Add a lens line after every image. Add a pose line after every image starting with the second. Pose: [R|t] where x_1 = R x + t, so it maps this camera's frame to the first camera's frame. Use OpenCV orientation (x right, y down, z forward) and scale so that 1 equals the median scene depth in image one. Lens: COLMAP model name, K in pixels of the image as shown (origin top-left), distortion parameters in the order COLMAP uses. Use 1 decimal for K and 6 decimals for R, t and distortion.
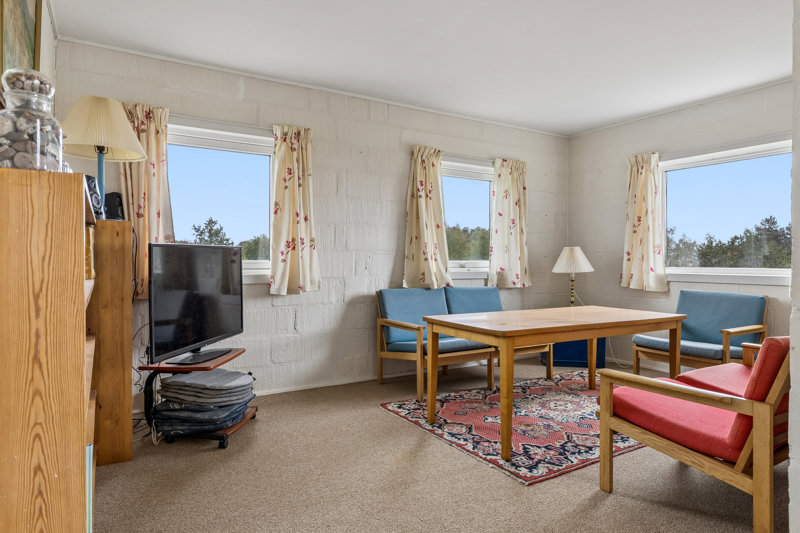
lens RADIAL K [[478.6, 0, 403.7], [0, 478.6, 265.0], [0, 0, 1]] dist [-0.005678, -0.000541]
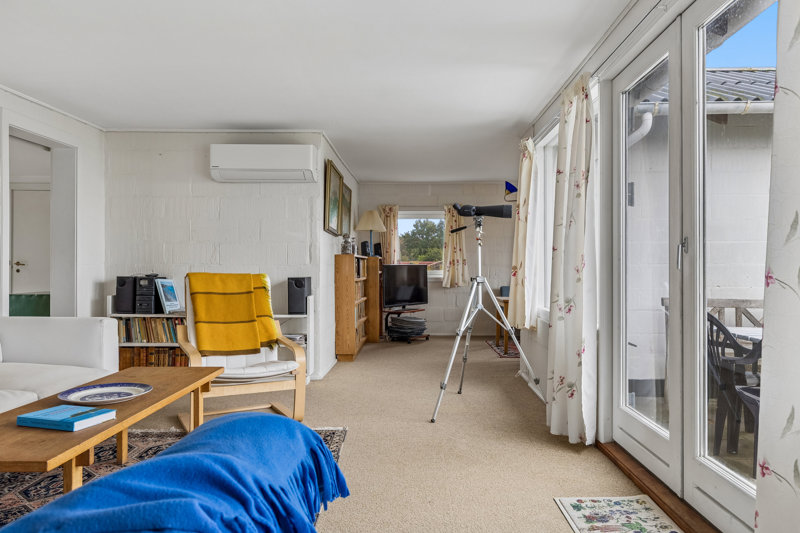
lens RADIAL K [[563.9, 0, 399.7], [0, 563.9, 270.0], [0, 0, 1]] dist [0.003002, 0.000490]
pose [[0.845579, 0.005323, -0.533824, 0.888815], [-0.009094, 0.999949, -0.004434, 0.000454], [0.533773, 0.008604, 0.845584, -1.191692]]
